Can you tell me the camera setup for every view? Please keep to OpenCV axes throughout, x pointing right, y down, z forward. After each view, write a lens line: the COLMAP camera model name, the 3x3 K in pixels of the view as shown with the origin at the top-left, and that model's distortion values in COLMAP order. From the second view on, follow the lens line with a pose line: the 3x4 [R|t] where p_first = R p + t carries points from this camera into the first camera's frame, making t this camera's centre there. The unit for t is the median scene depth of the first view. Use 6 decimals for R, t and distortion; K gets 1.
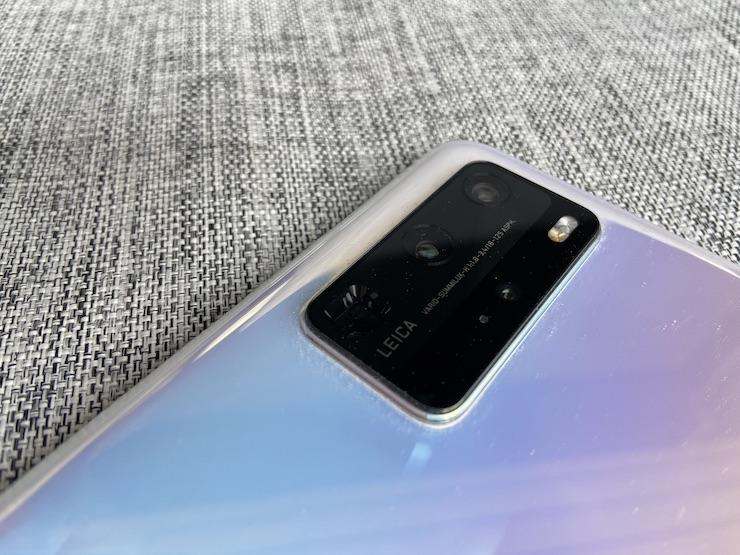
lens RADIAL K [[618.3, 0, 370.0], [0, 618.3, 277.5], [0, 0, 1]] dist [0.155363, -0.272807]
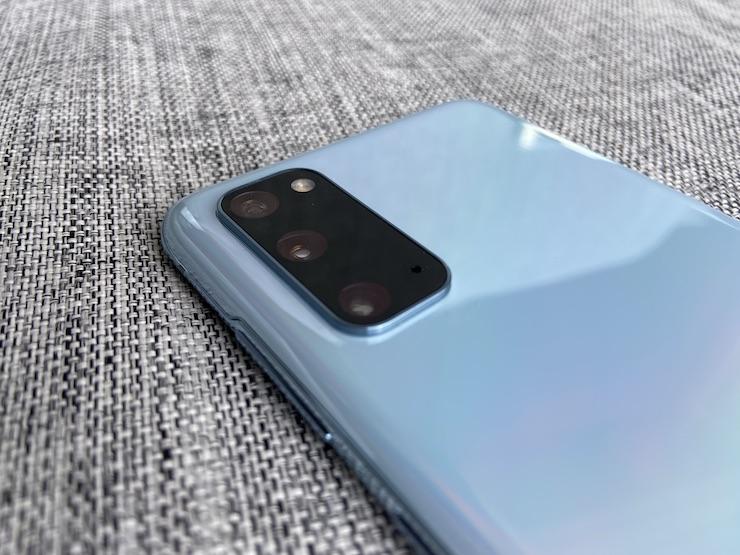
lens RADIAL K [[618.3, 0, 370.0], [0, 618.3, 277.5], [0, 0, 1]] dist [0.155363, -0.272807]
pose [[0.986344, -0.118580, 0.114297, -0.032701], [0.157020, 0.886457, -0.435359, 0.195445], [-0.049694, 0.447361, 0.892972, 0.308018]]
